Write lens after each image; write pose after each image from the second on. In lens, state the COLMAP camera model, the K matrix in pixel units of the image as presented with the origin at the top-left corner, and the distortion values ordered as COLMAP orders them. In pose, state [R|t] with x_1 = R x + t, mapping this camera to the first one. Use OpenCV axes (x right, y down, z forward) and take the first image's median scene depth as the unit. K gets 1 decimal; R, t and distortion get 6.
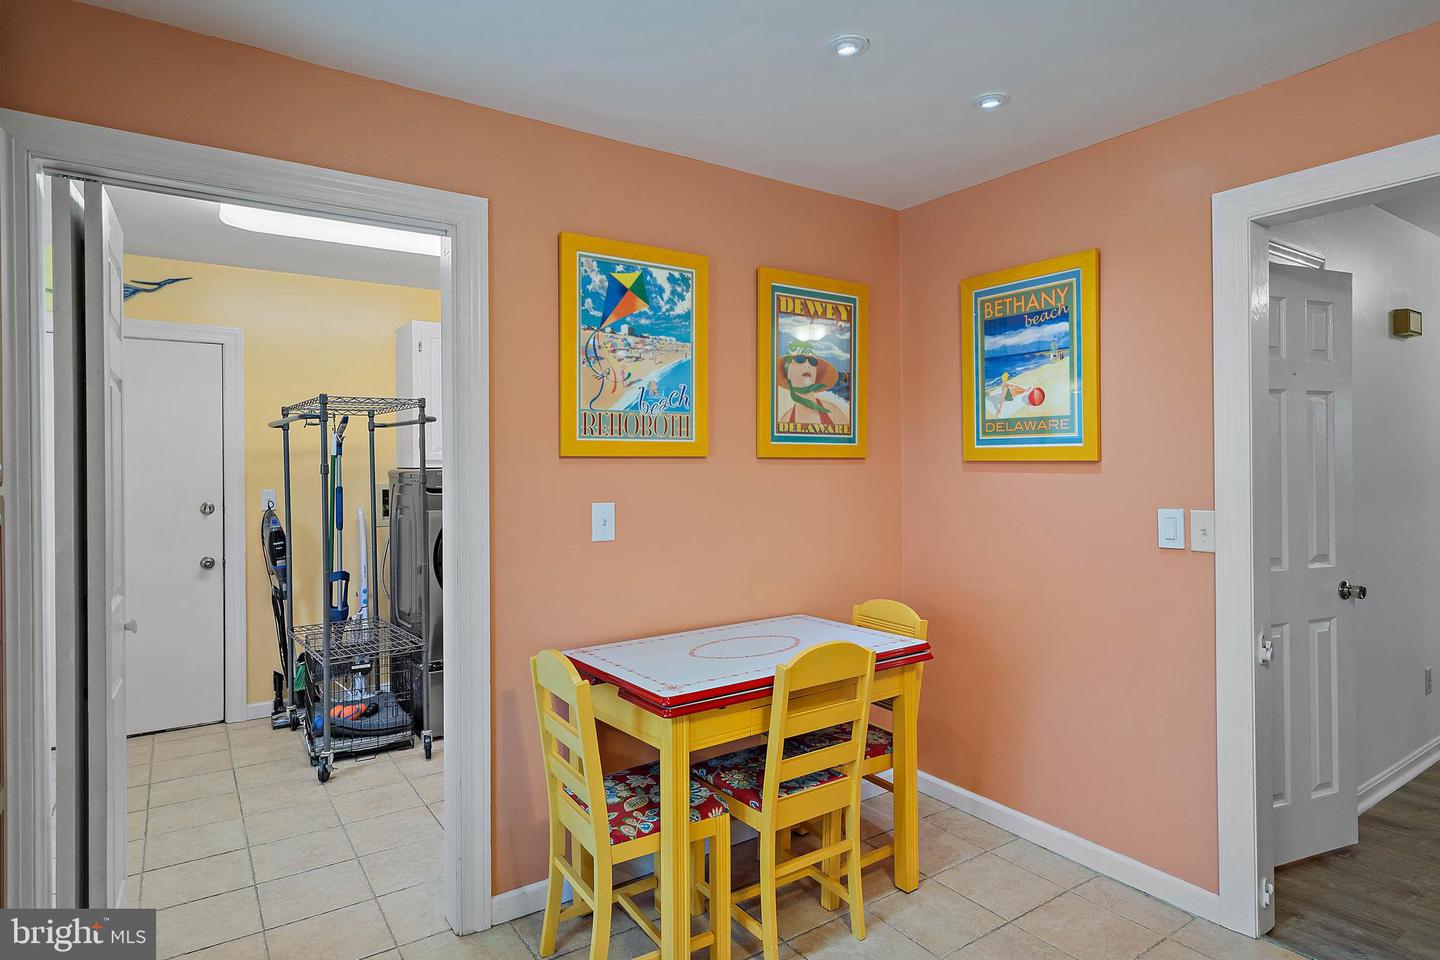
lens RADIAL K [[801.5, 0, 724.3], [0, 801.5, 468.0], [0, 0, 1]] dist [-0.000662, 0.002486]
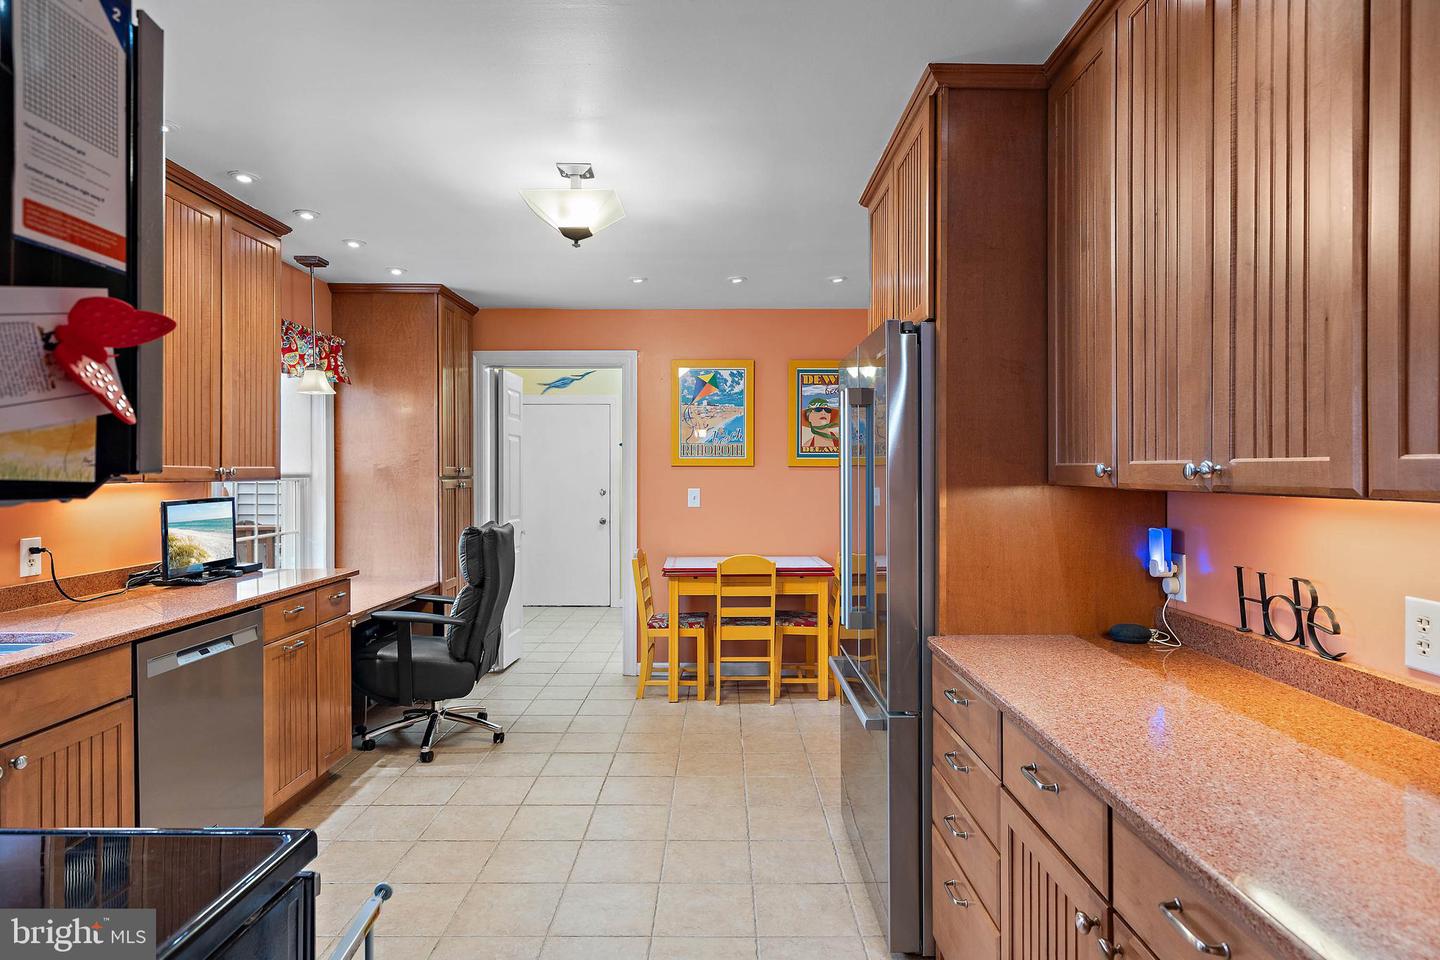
lens RADIAL K [[824.5, 0, 720.0], [0, 824.5, 476.4], [0, 0, 1]] dist [-0.007880, 0.000627]
pose [[0.818005, 0.009353, -0.575135, 1.055191], [-0.006879, 0.999955, 0.006477, -0.001544], [0.575170, -0.001342, 0.818033, -0.648121]]
